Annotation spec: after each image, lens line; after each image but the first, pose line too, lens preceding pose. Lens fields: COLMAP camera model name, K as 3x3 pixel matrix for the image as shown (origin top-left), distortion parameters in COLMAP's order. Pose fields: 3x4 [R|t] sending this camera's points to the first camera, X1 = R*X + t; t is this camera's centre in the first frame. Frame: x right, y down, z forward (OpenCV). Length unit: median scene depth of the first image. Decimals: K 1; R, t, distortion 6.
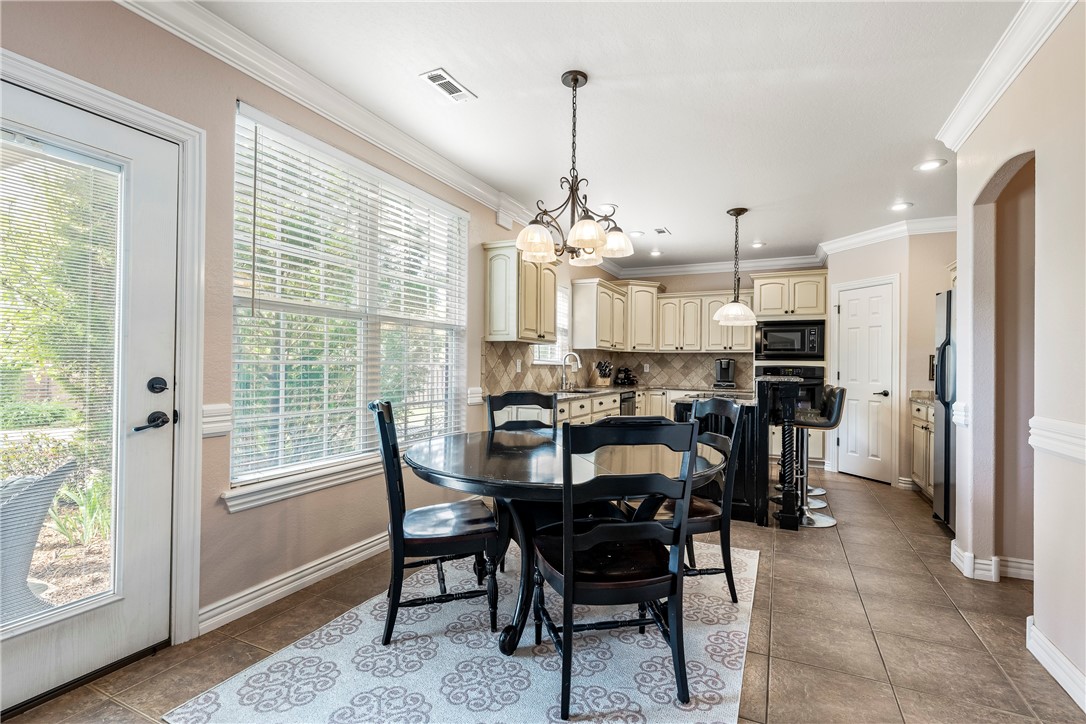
lens RADIAL K [[496.1, 0, 557.1], [0, 496.1, 361.4], [0, 0, 1]] dist [0.003570, 0.000255]
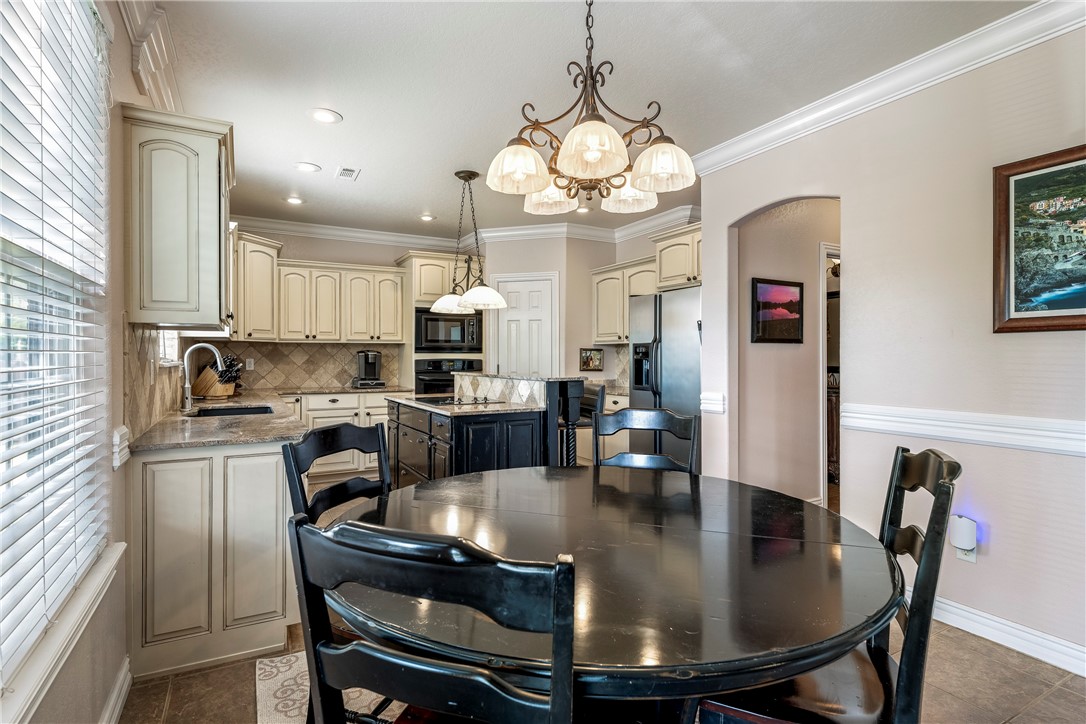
lens RADIAL K [[537.7, 0, 558.0], [0, 537.7, 357.1], [0, 0, 1]] dist [-0.042905, -0.000761]
pose [[0.581940, -0.014804, 0.813097, -0.208186], [0.000240, 0.999837, 0.018031, -0.012189], [-0.813232, -0.010298, 0.581849, 0.278569]]
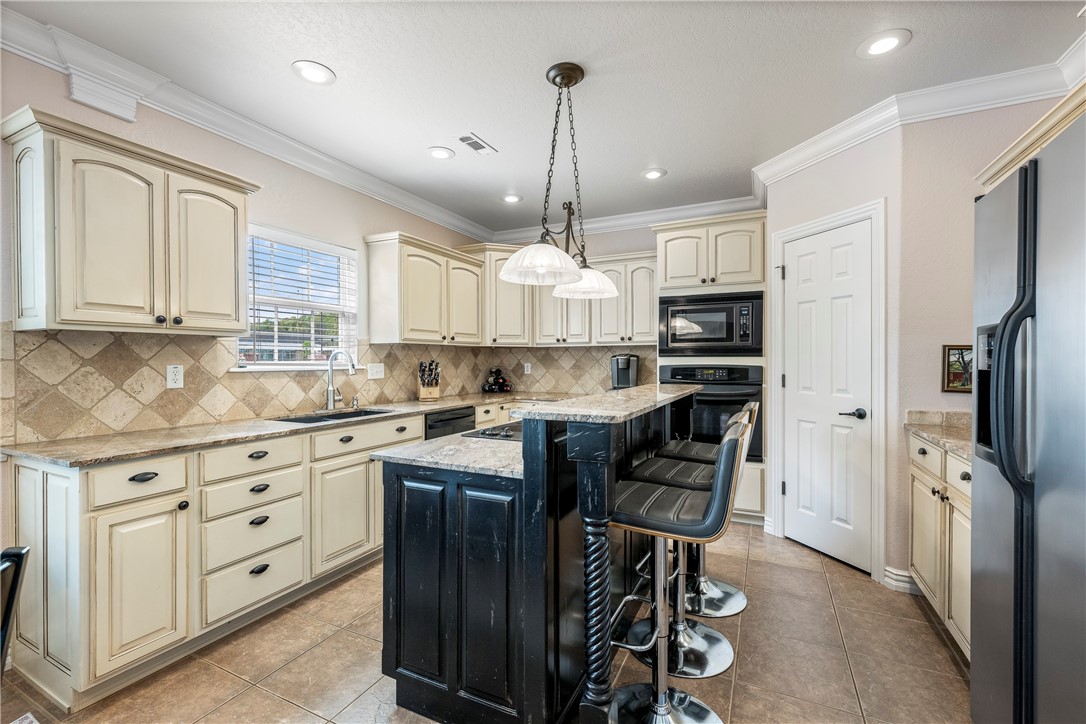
lens RADIAL K [[469.7, 0, 536.7], [0, 469.7, 361.7], [0, 0, 1]] dist [0.002281, -0.000191]
pose [[0.999336, -0.014087, -0.033606, 0.266837], [0.014534, 0.999809, 0.013073, -0.006515], [0.033415, -0.013553, 0.999350, 0.388221]]
